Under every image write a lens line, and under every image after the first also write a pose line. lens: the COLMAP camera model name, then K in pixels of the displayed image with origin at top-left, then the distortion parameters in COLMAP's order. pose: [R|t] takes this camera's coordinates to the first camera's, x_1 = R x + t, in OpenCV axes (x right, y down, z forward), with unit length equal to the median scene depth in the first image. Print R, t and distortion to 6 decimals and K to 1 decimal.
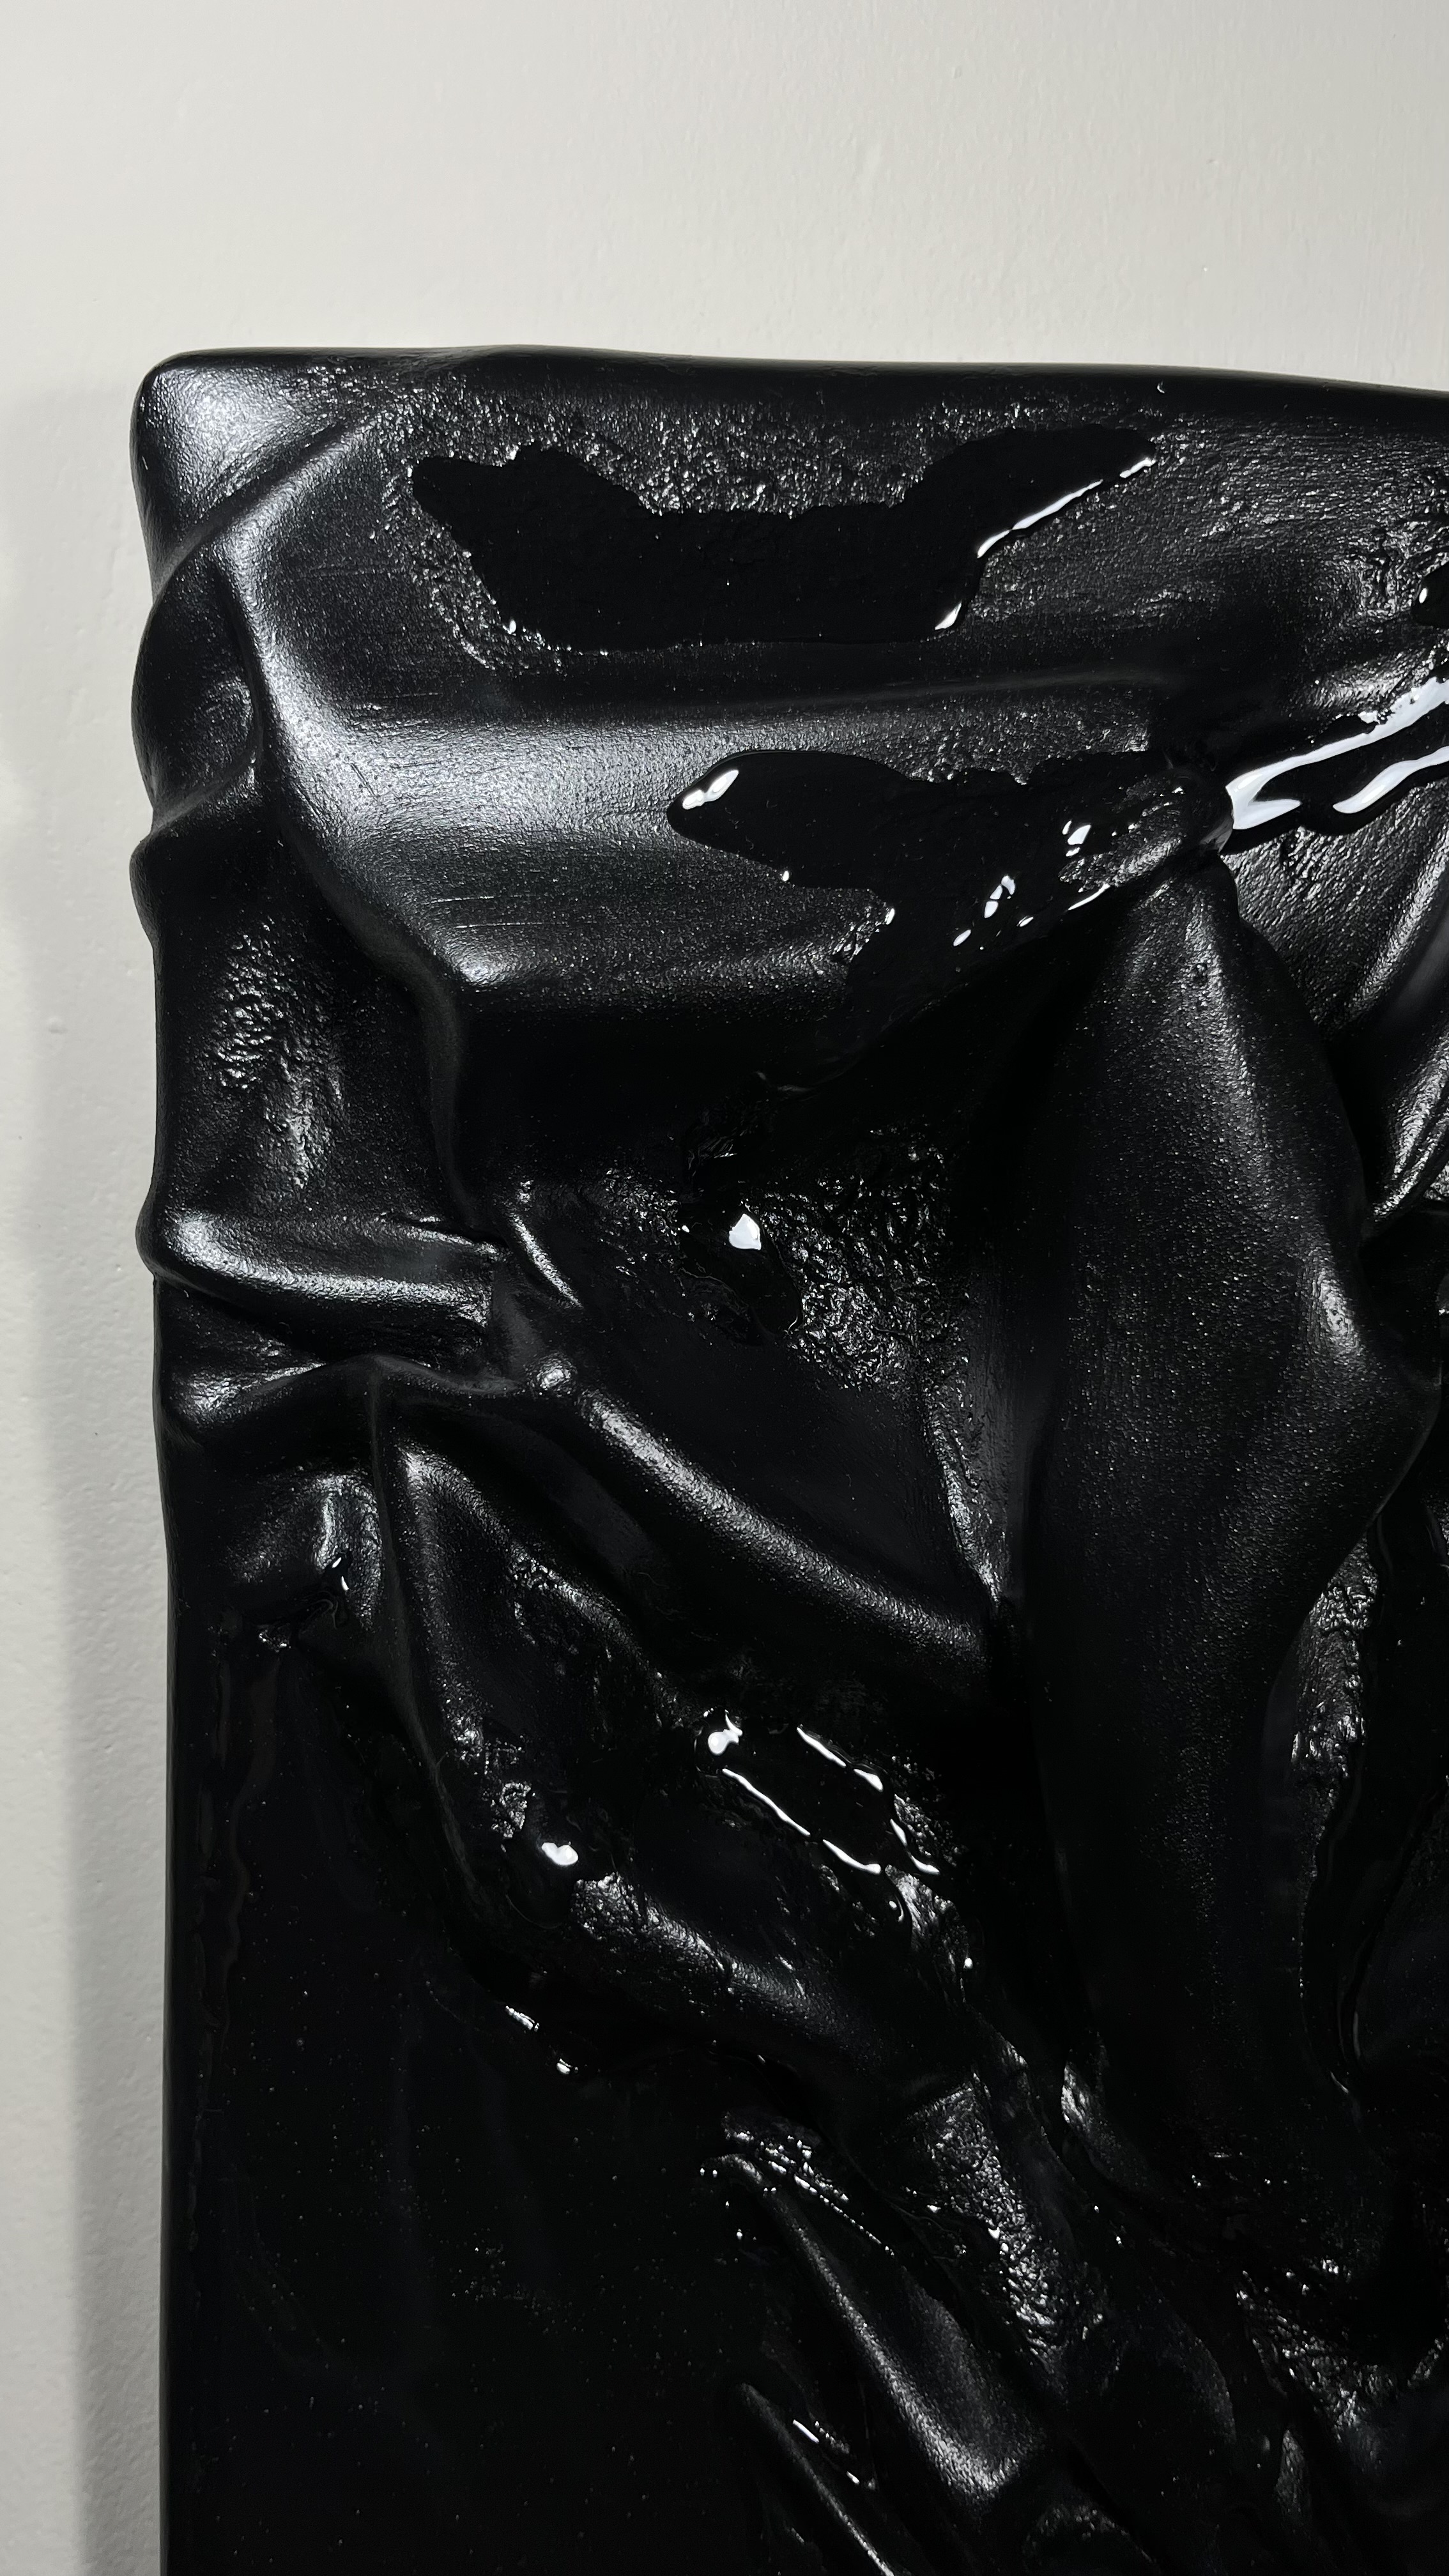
lens RADIAL K [[2118.1, 0, 737.1], [0, 2118.1, 1356.3], [0, 0, 1]] dist [0.004794, -0.062950]
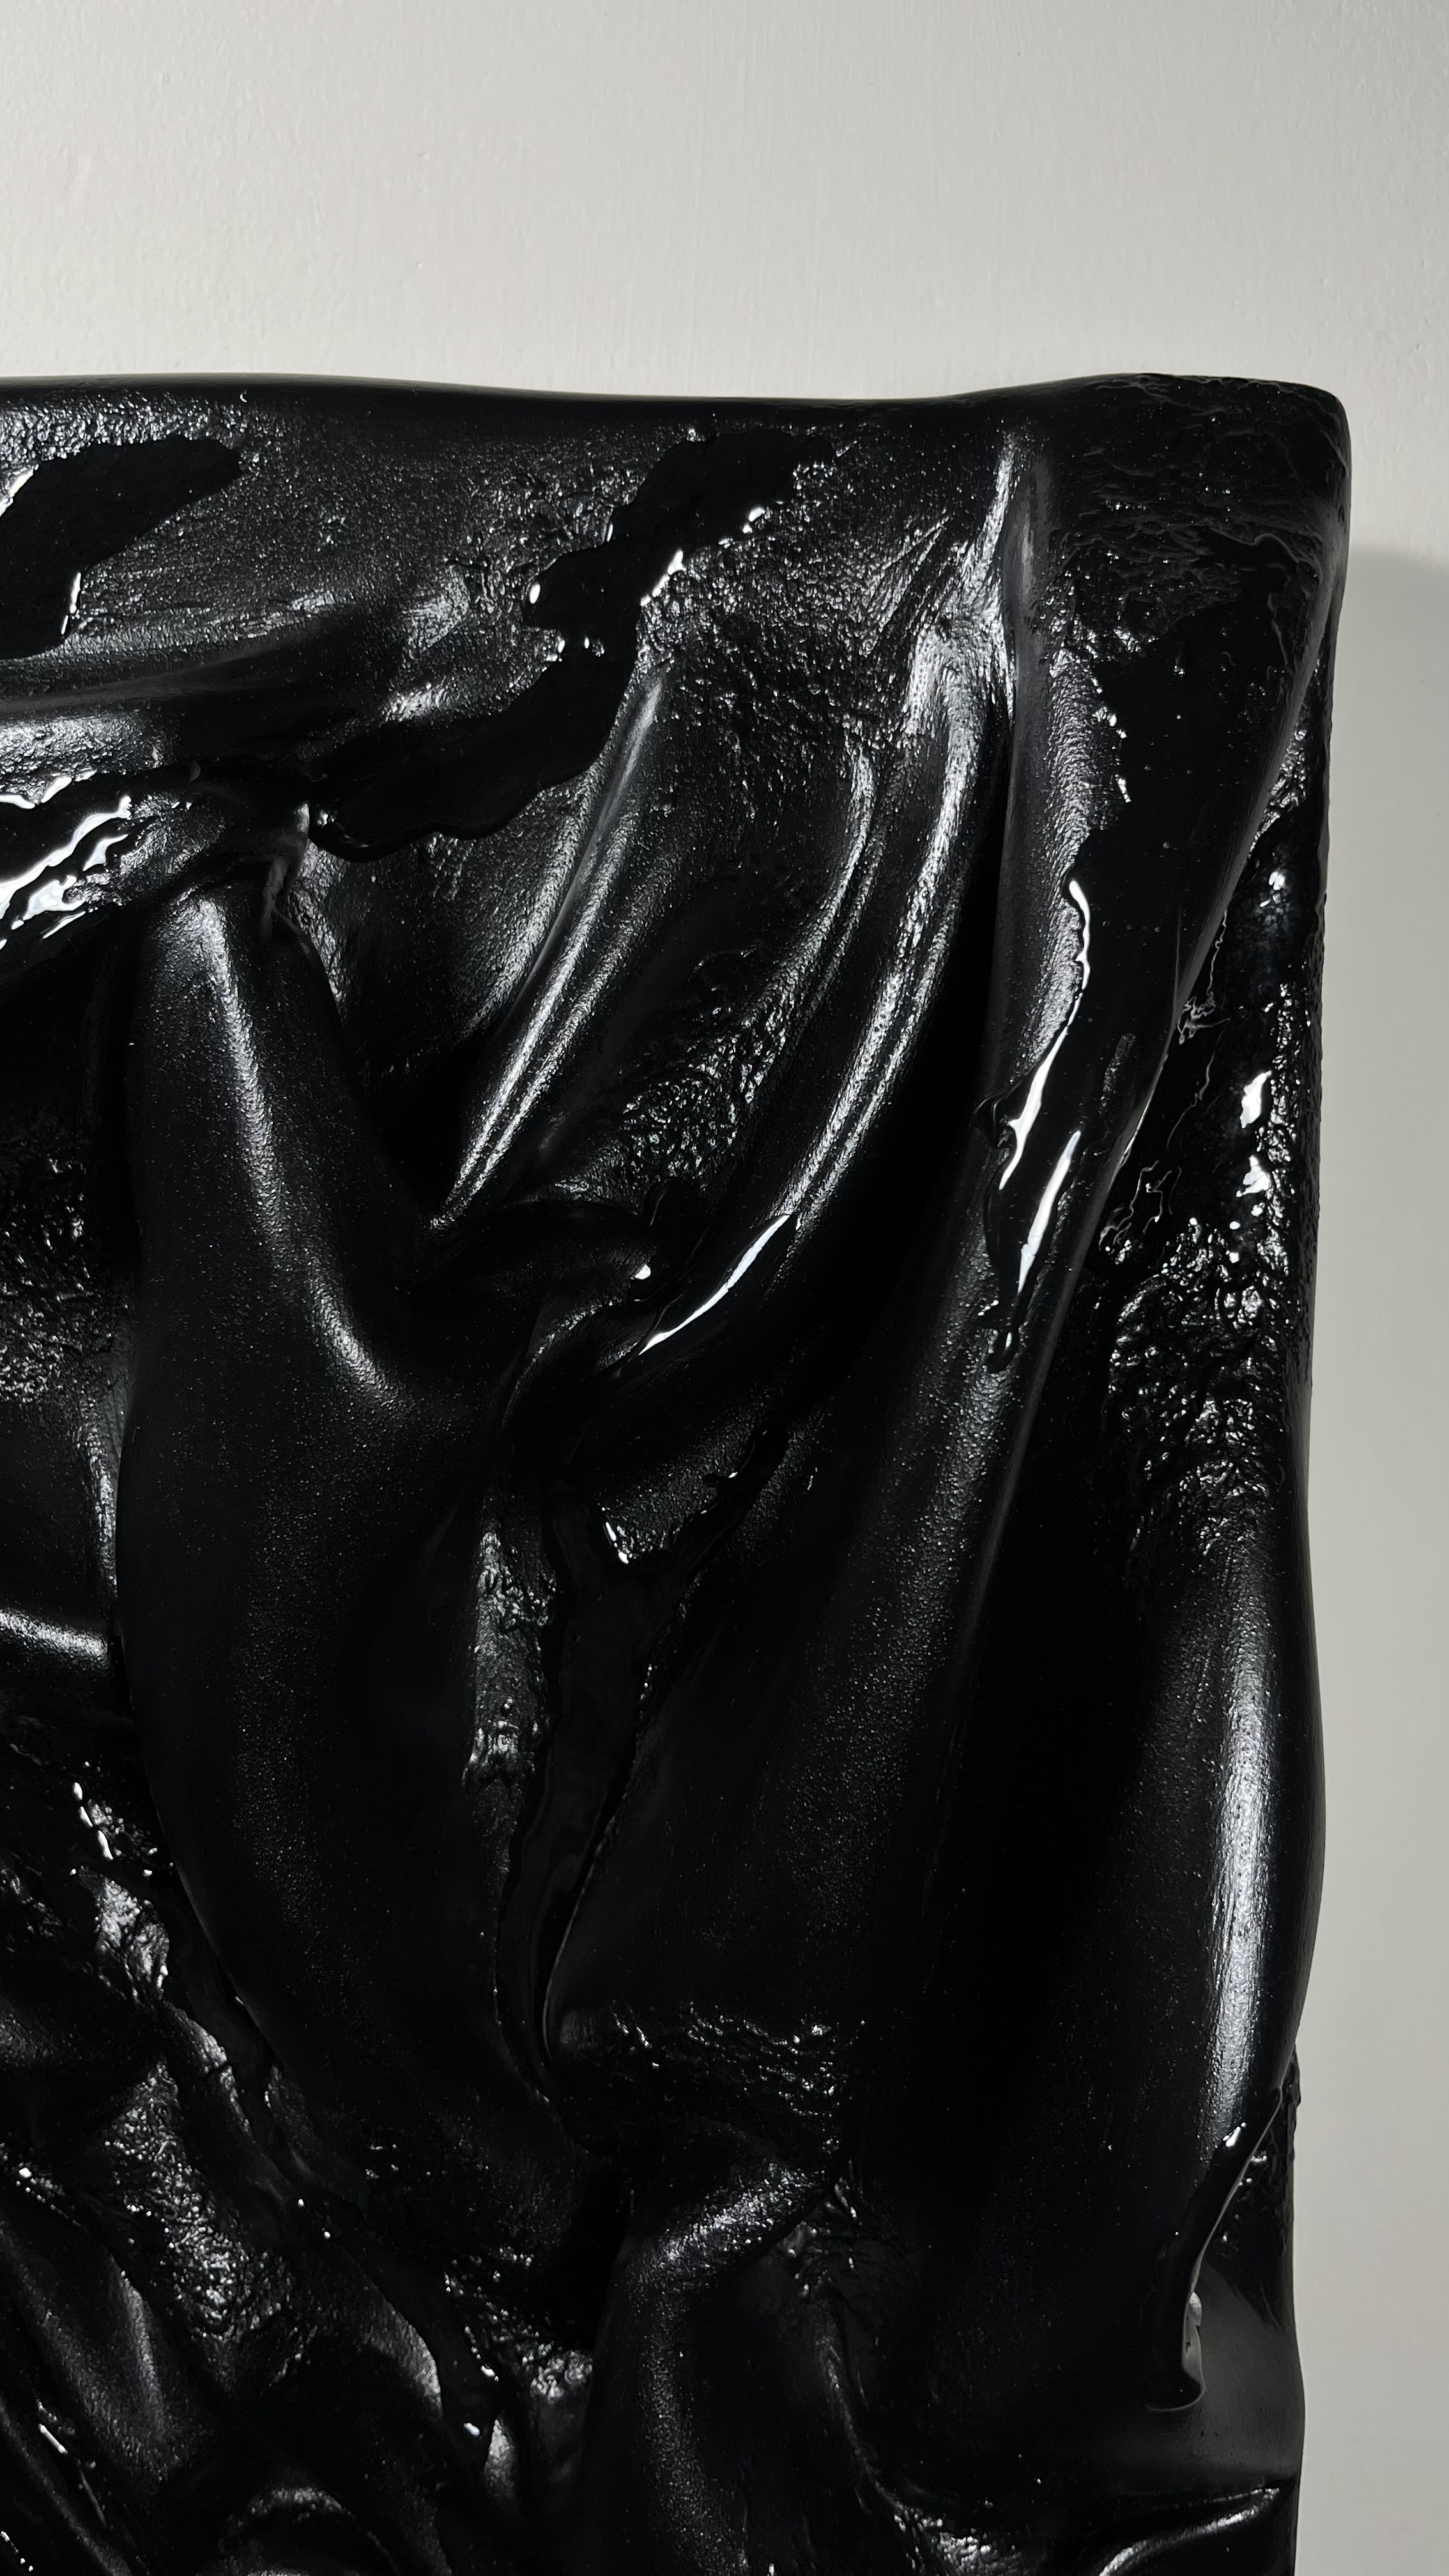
lens RADIAL K [[2118.1, 0, 737.1], [0, 2118.1, 1356.3], [0, 0, 1]] dist [0.004794, -0.062950]
pose [[0.999643, -0.025718, -0.007197, 0.428381], [0.025845, 0.999503, 0.018049, -0.015987], [0.006729, -0.018228, 0.999811, -0.007235]]
